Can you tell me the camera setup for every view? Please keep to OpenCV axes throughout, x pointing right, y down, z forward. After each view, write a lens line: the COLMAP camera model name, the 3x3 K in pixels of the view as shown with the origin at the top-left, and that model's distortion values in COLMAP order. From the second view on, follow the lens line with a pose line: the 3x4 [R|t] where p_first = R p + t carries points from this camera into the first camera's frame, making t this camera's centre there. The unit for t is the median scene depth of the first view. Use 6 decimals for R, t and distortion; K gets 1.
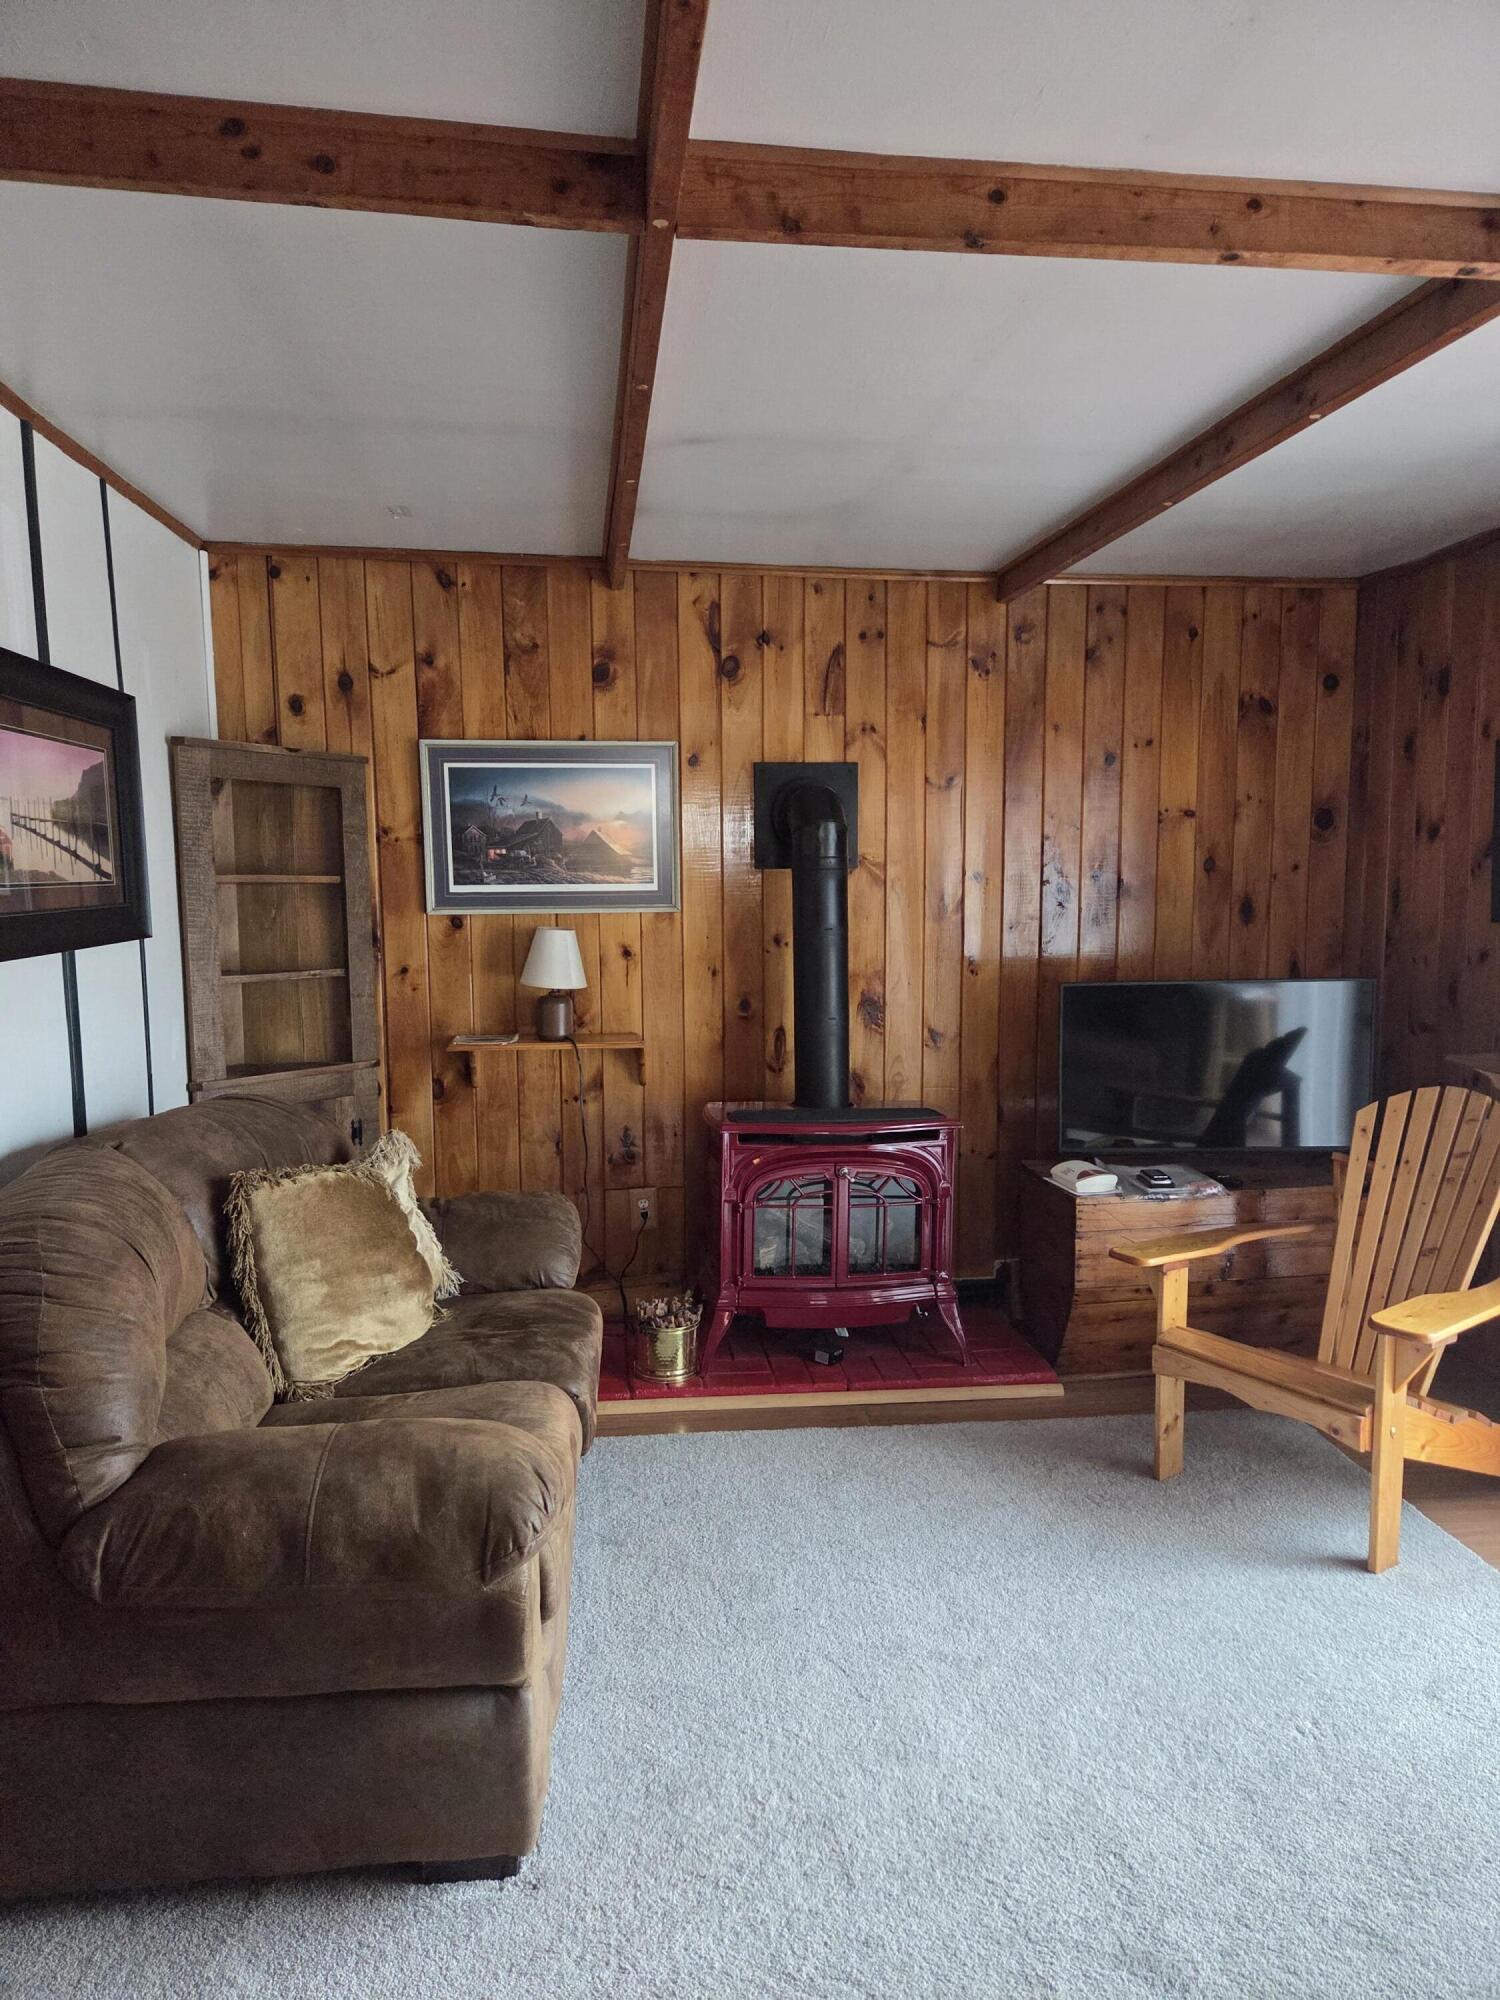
lens RADIAL K [[1331.0, 0, 753.2], [0, 1331.0, 1005.5], [0, 0, 1]] dist [0.067696, -0.048868]
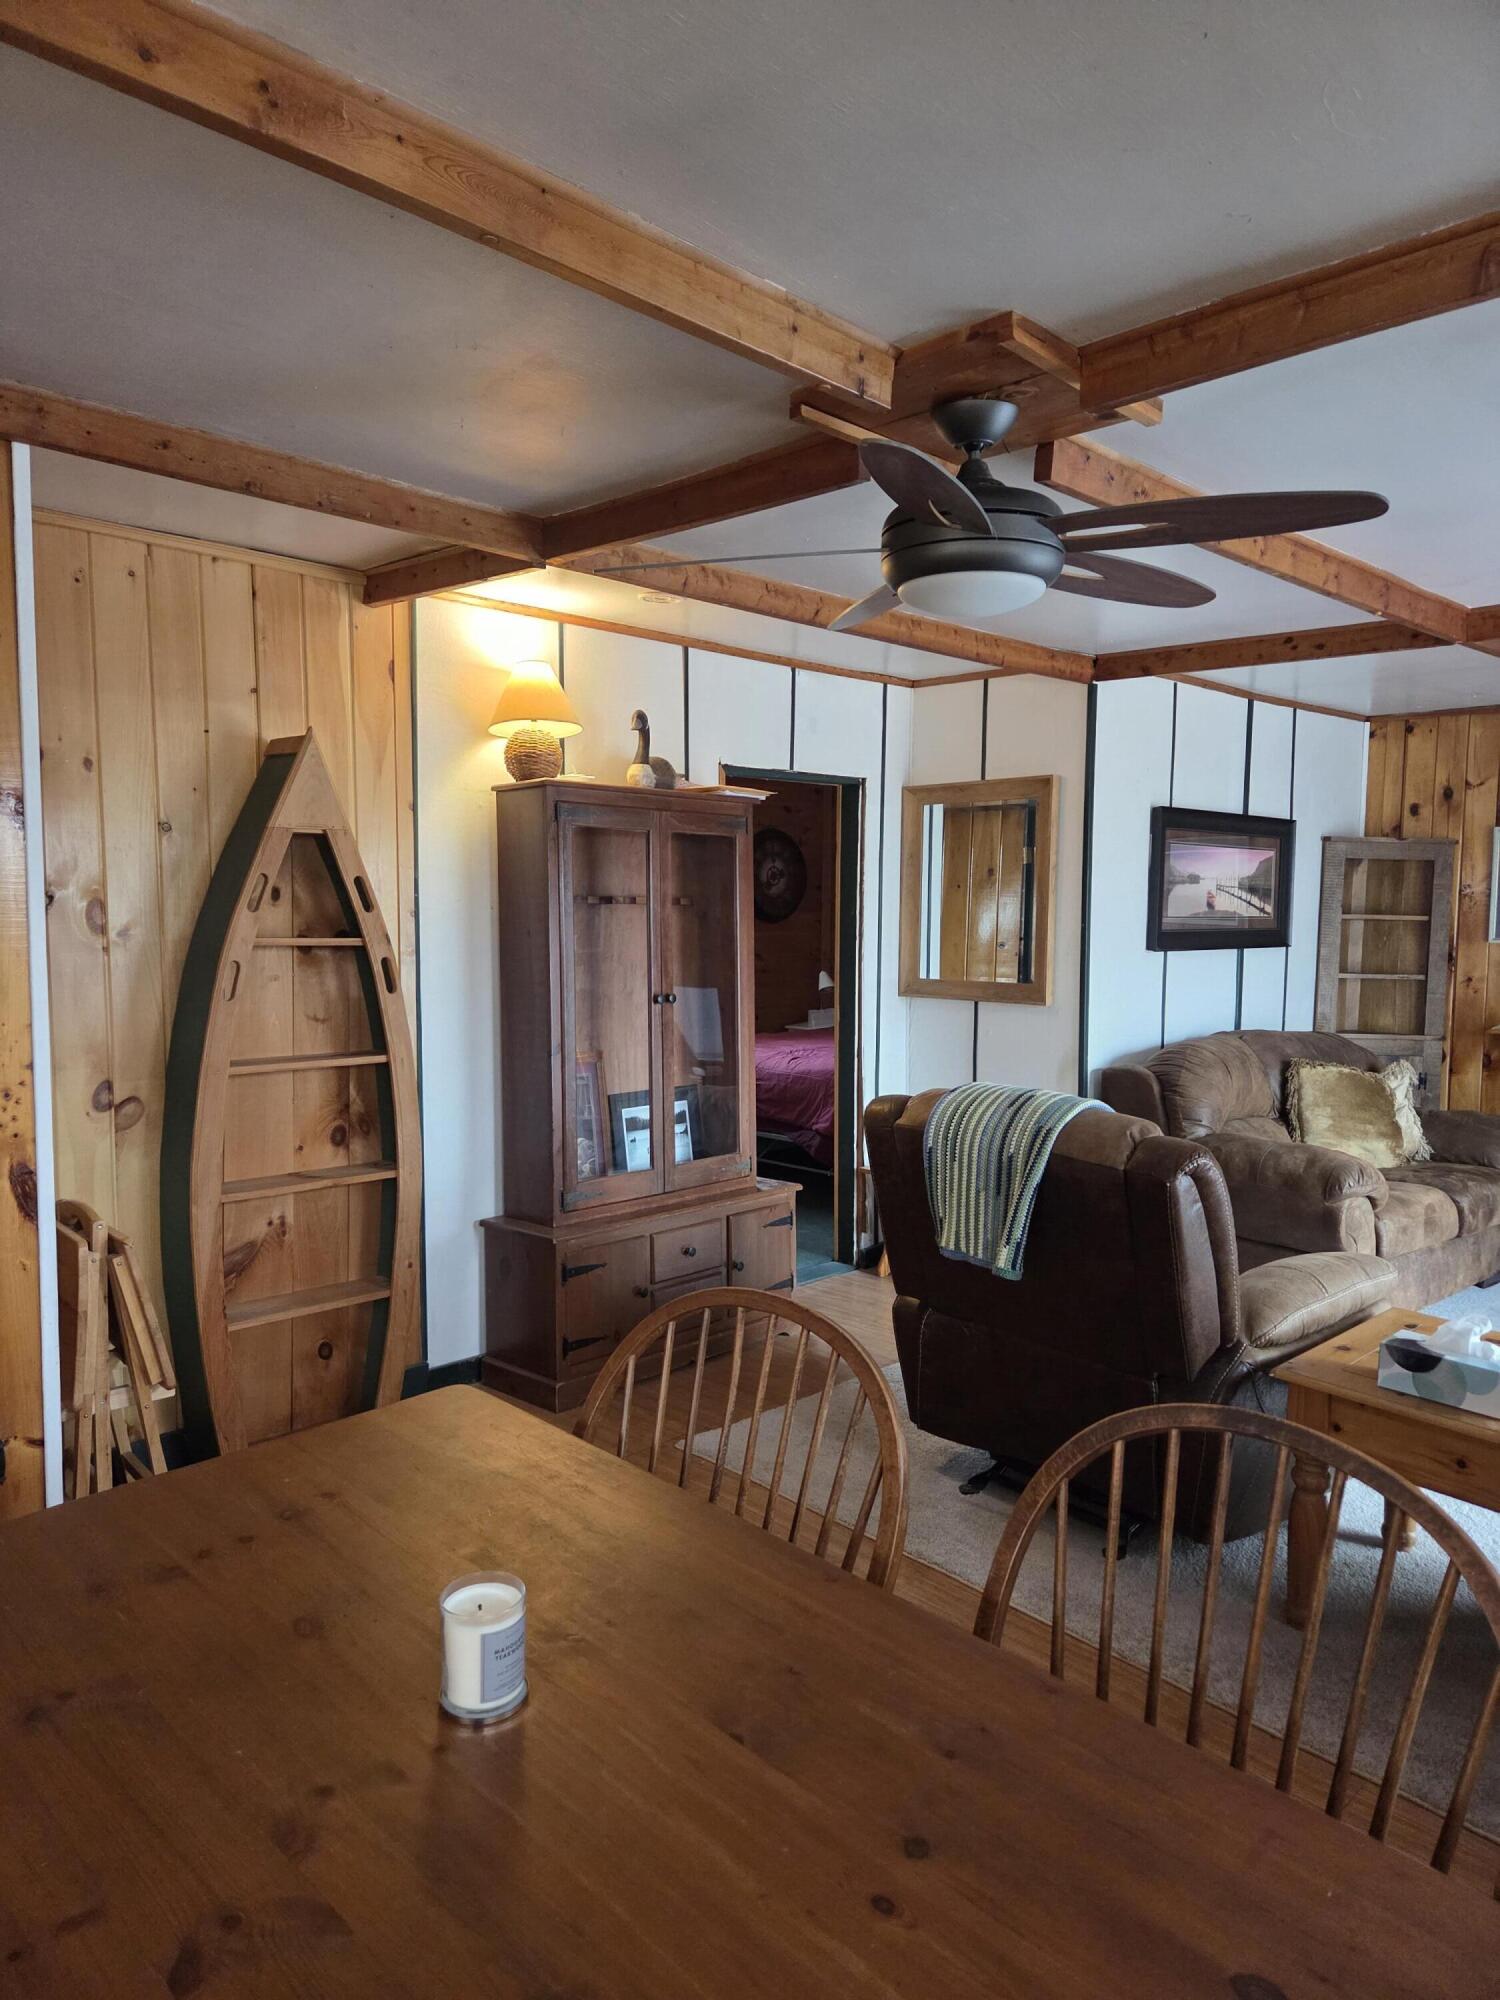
lens RADIAL K [[1331.0, 0, 750.2], [0, 1331.0, 1005.4], [0, 0, 1]] dist [0.067696, -0.048868]
pose [[0.606441, 0.076353, -0.791454, 0.485626], [-0.099538, 0.994839, 0.019704, 0.057037], [0.788874, 0.066831, 0.610911, -0.609000]]
